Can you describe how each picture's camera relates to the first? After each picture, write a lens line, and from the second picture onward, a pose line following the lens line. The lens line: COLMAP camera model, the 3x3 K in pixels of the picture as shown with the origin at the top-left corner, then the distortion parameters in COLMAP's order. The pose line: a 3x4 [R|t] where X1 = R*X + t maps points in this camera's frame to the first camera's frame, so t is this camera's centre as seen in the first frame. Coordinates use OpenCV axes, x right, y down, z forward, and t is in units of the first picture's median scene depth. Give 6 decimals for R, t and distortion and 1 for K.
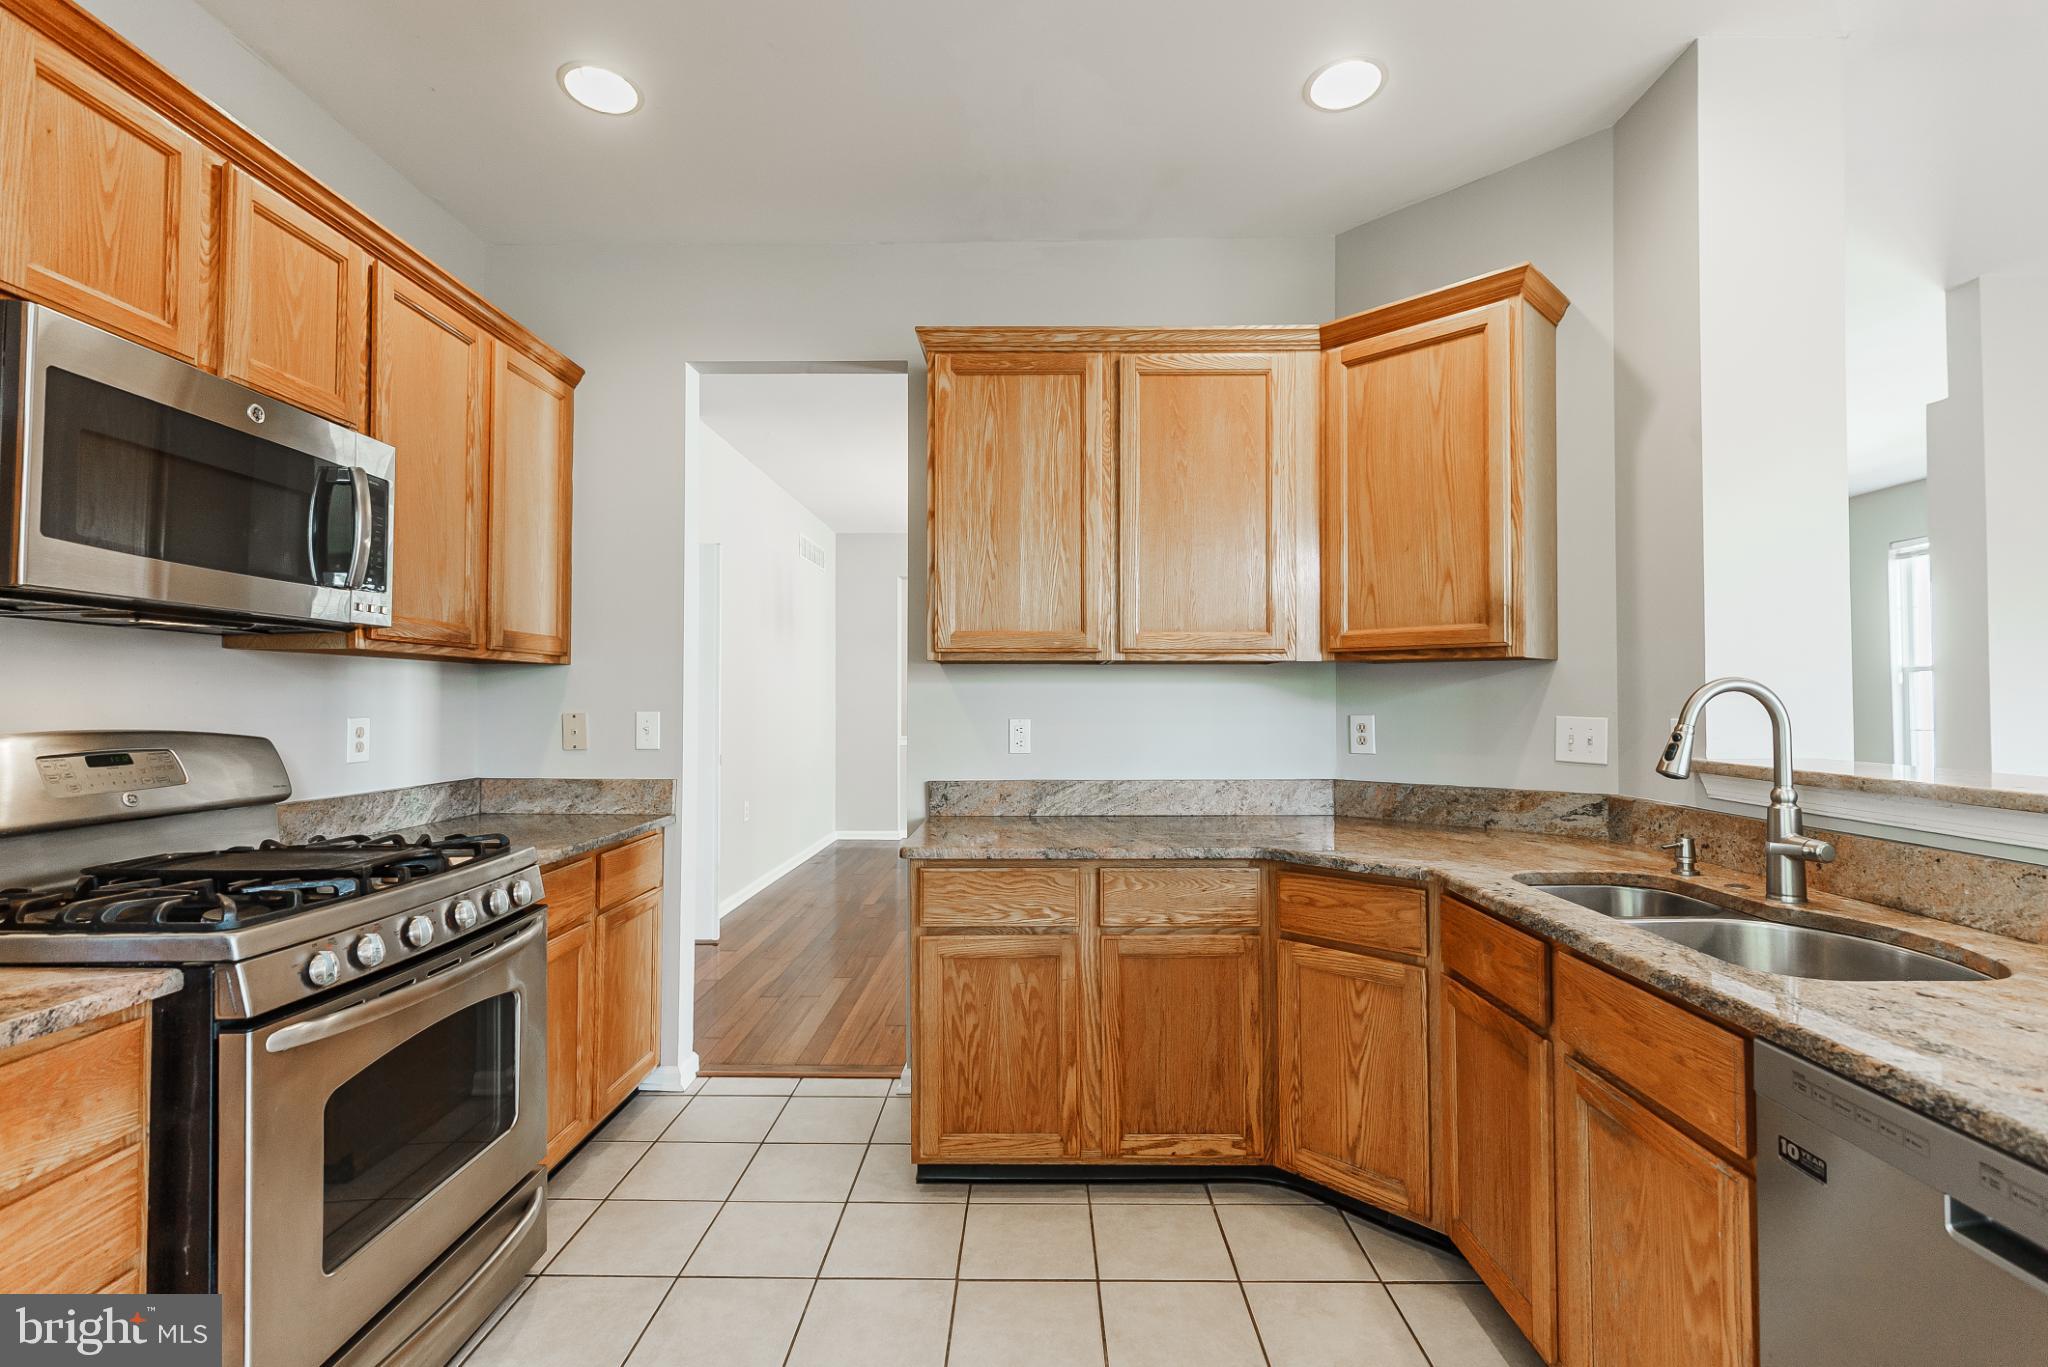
lens RADIAL K [[917.9, 0, 1027.0], [0, 917.9, 681.9], [0, 0, 1]] dist [0.003575, -0.000667]
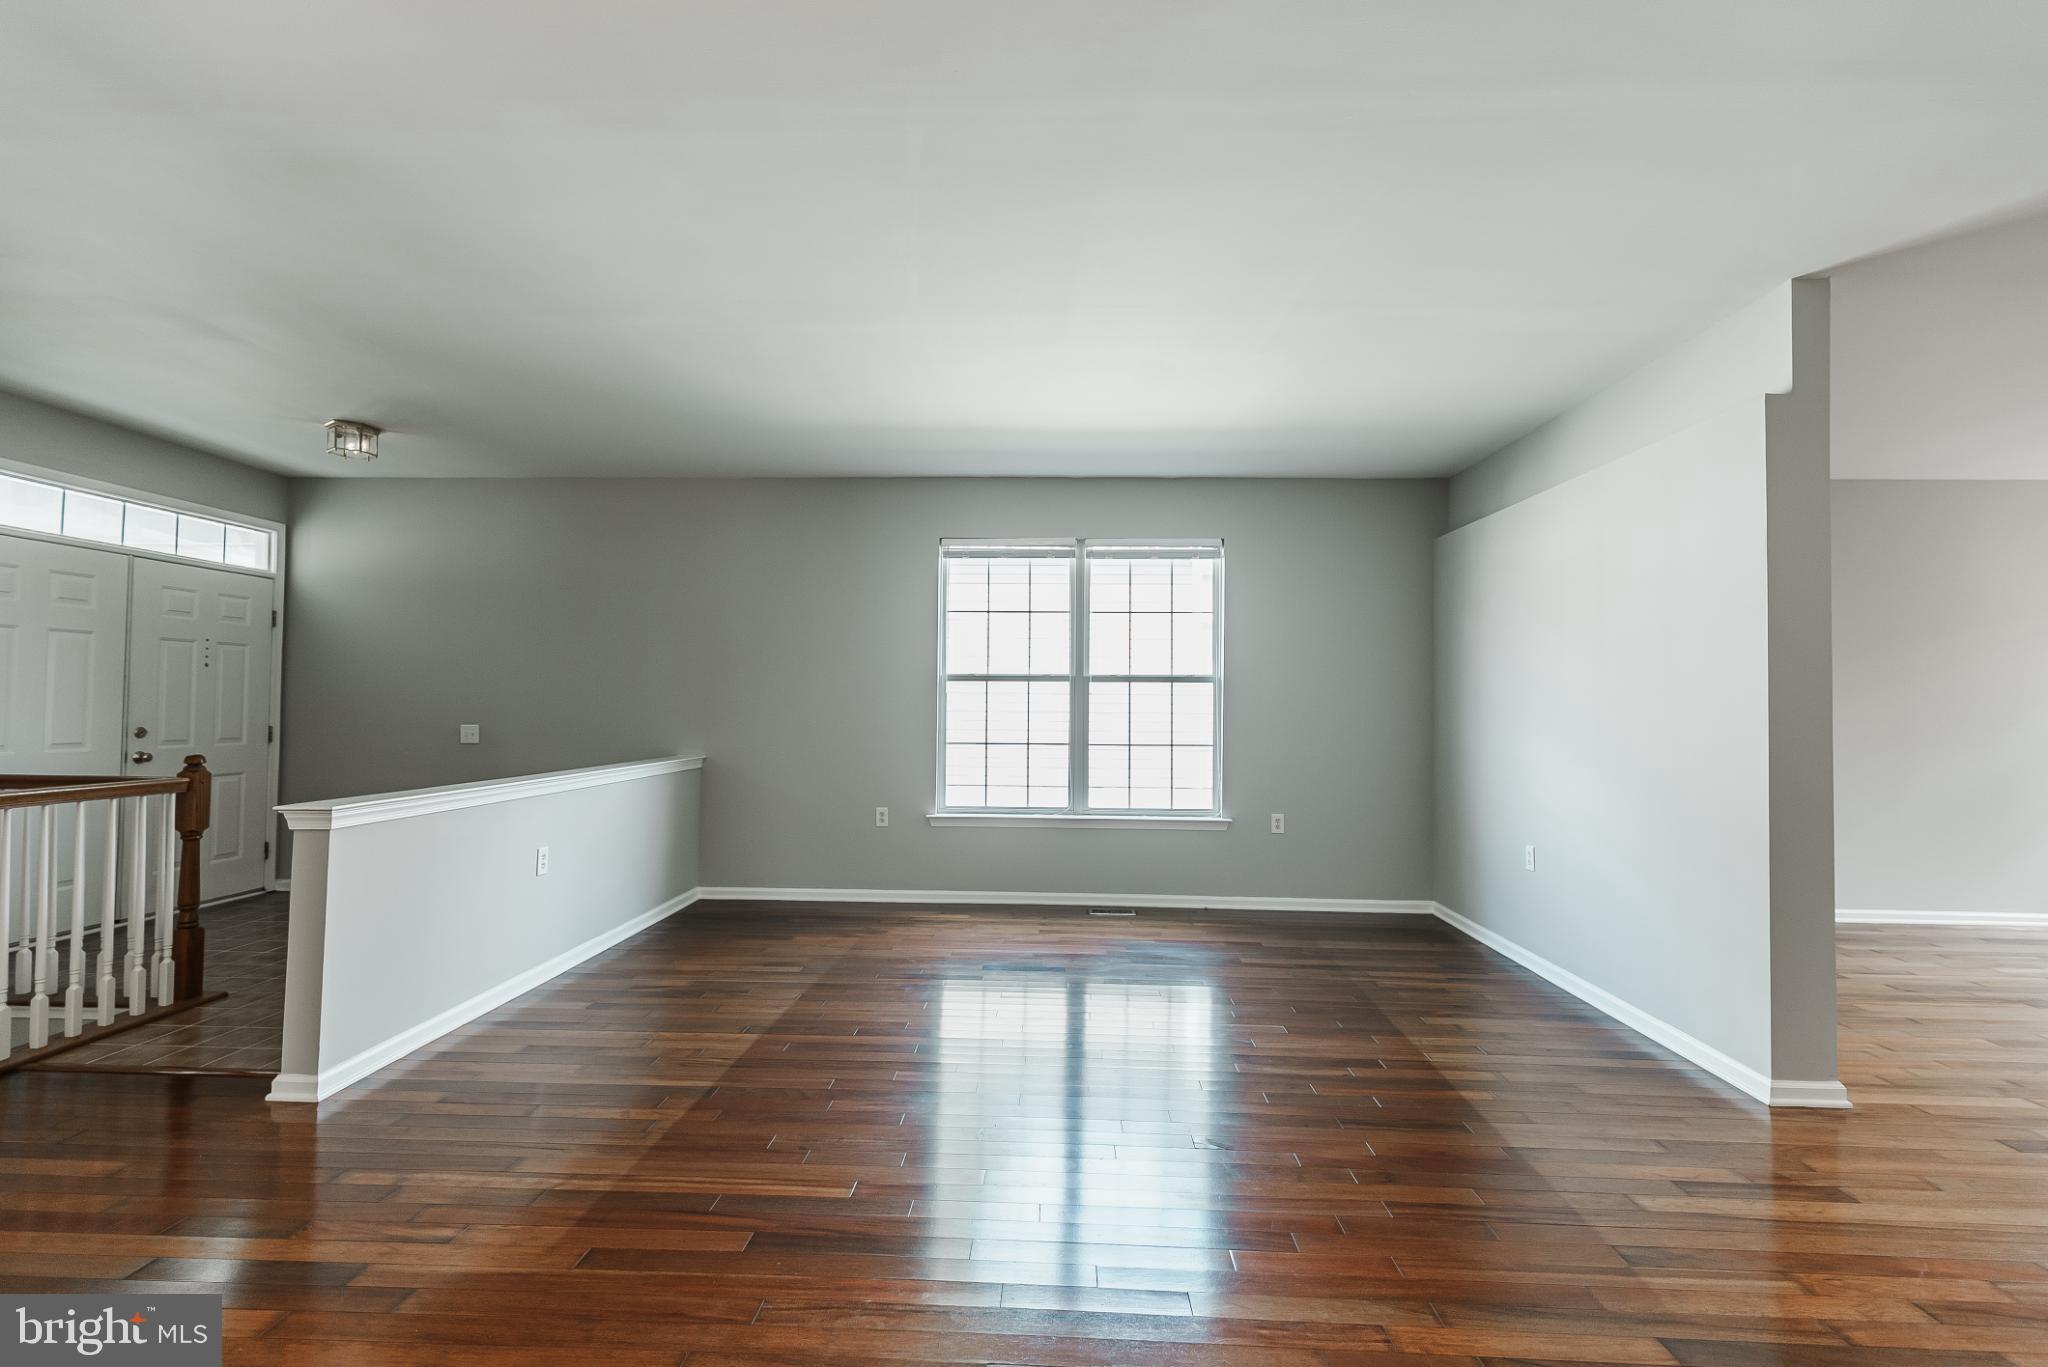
lens RADIAL K [[917.9, 0, 1027.0], [0, 917.9, 681.9], [0, 0, 1]] dist [0.003575, -0.000667]
pose [[0.026998, 0.028052, 0.999242, 0.107849], [-0.031312, 0.999139, -0.027203, 0.034880], [-0.999145, -0.030554, 0.027853, 2.521312]]
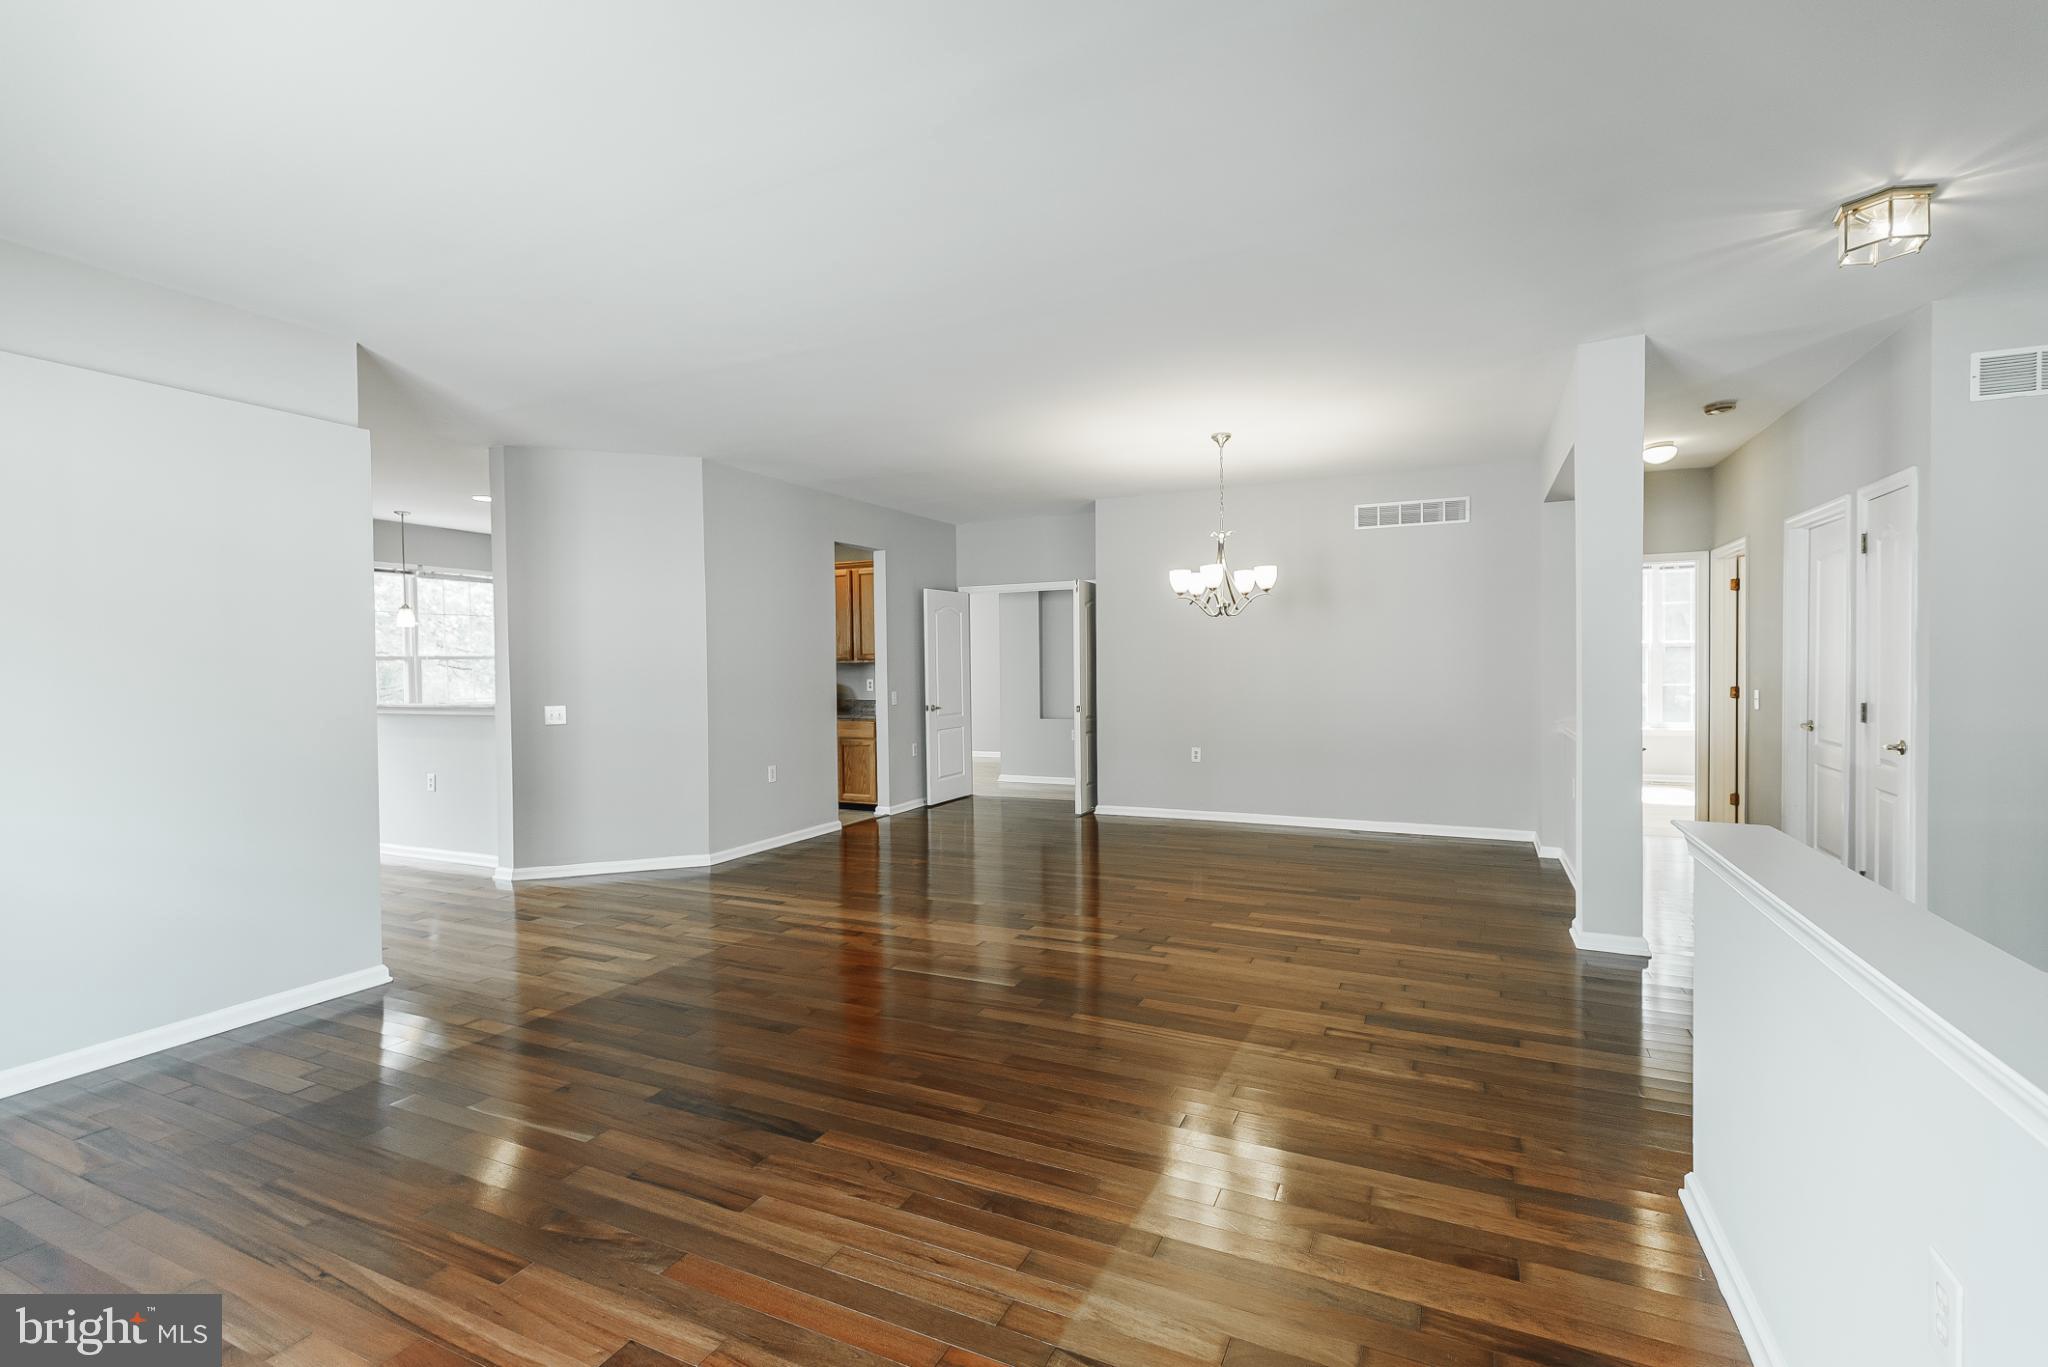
lens RADIAL K [[917.9, 0, 1027.0], [0, 917.9, 681.9], [0, 0, 1]] dist [0.003575, -0.000667]
pose [[-0.411530, 0.025070, -0.911051, 2.518928], [0.031084, 0.999426, 0.013461, 0.021848], [0.910866, -0.022780, -0.412073, 3.288926]]
